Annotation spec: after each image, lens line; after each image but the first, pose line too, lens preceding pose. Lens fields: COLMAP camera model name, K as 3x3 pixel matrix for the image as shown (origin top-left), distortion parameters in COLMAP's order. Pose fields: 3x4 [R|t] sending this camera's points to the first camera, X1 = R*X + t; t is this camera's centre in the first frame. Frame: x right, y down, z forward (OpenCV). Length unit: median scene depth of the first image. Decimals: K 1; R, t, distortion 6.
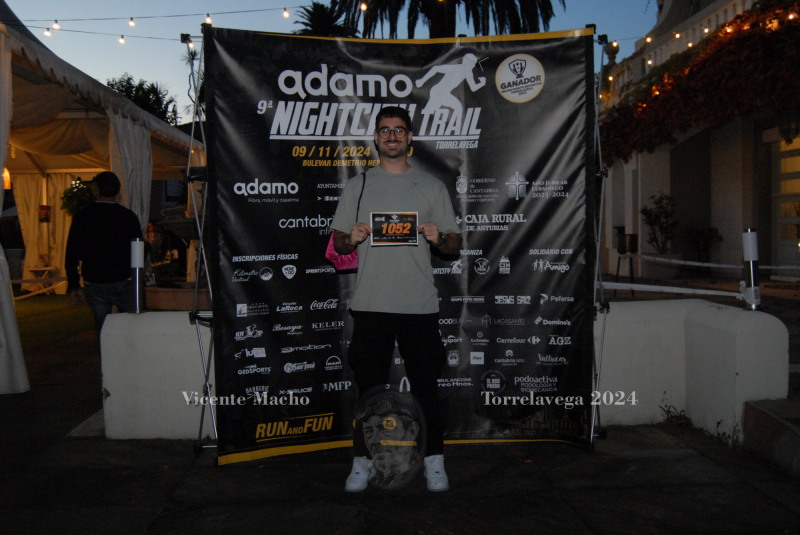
lens RADIAL K [[807.3, 0, 402.5], [0, 807.3, 267.5], [0, 0, 1]] dist [-0.054582, -0.000582]
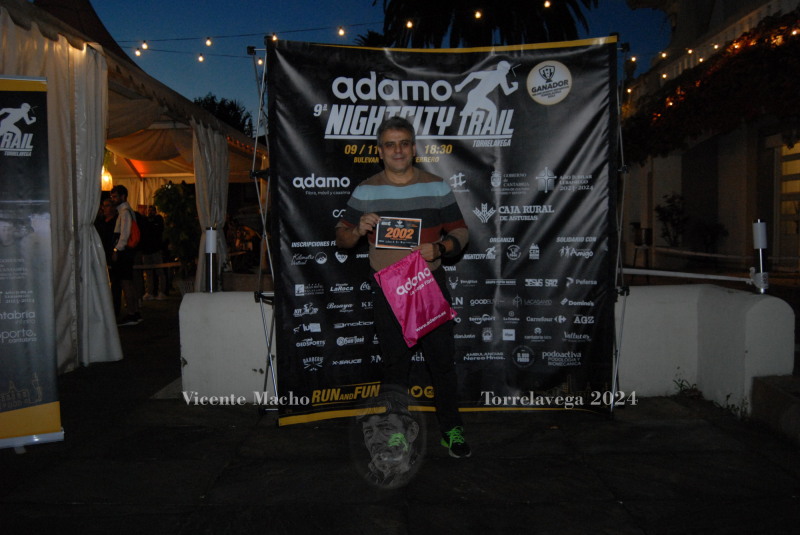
lens RADIAL K [[692.4, 0, 398.6], [0, 692.4, 272.0], [0, 0, 1]] dist [-0.070030, 0.016132]
pose [[0.997767, 0.005876, -0.066538, 0.003613], [-0.004643, 0.999815, 0.018664, 0.008532], [0.066636, -0.018314, 0.997609, 0.037849]]
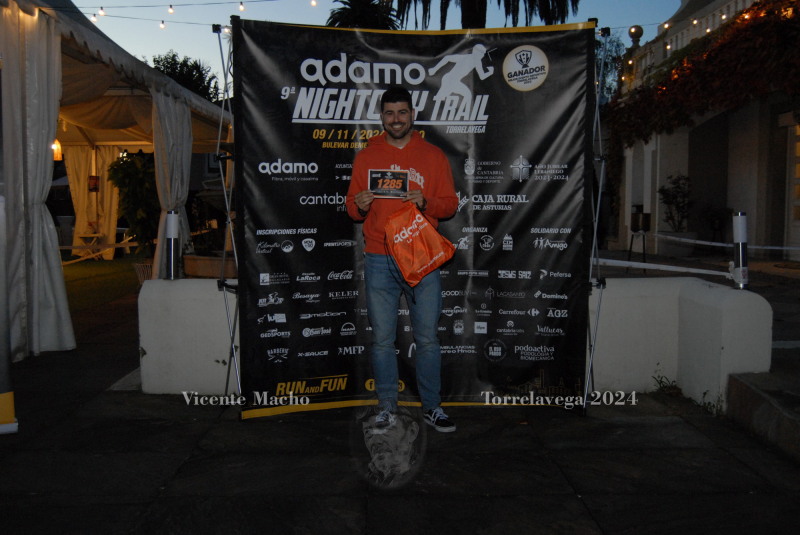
lens RADIAL K [[775.8, 0, 400.9], [0, 775.8, 267.4], [0, 0, 1]] dist [-0.056455, 0.000370]
pose [[0.998925, 0.019965, -0.041836, 0.028232], [-0.018435, 0.999159, 0.036637, -0.004684], [0.042532, -0.035827, 0.998453, -0.041941]]
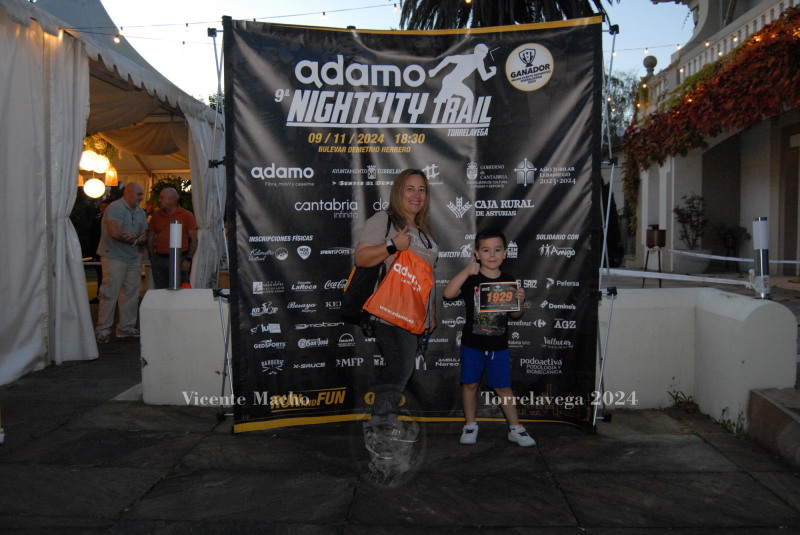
lens RADIAL K [[704.1, 0, 398.0], [0, 704.1, 267.9], [0, 0, 1]] dist [-0.067732, 0.012054]
pose [[0.995084, 0.018231, -0.097347, 0.070032], [-0.017232, 0.999790, 0.011091, 0.013003], [0.097529, -0.009359, 0.995189, 0.095483]]
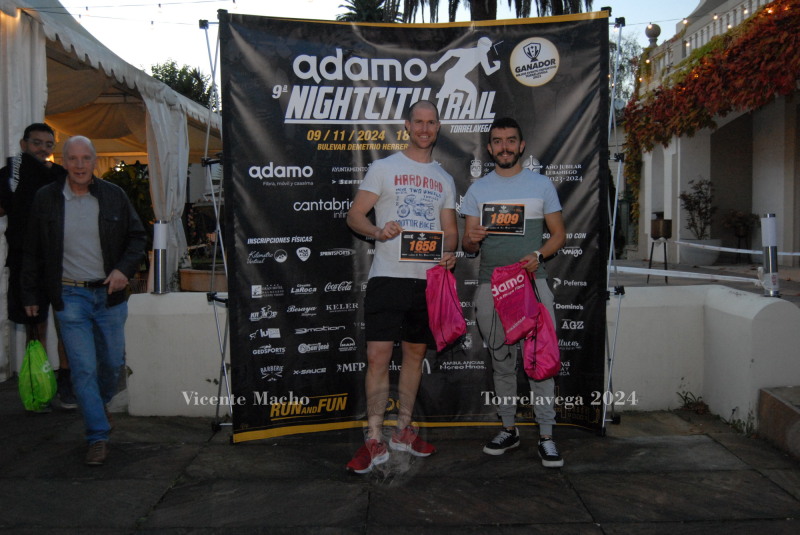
lens RADIAL K [[807.3, 0, 402.5], [0, 807.3, 267.5], [0, 0, 1]] dist [-0.054582, -0.000582]
pose [[0.998533, 0.008066, -0.053551, 0.037541], [-0.007030, 0.999785, 0.019501, 0.001446], [0.053697, -0.019096, 0.998375, -0.007877]]
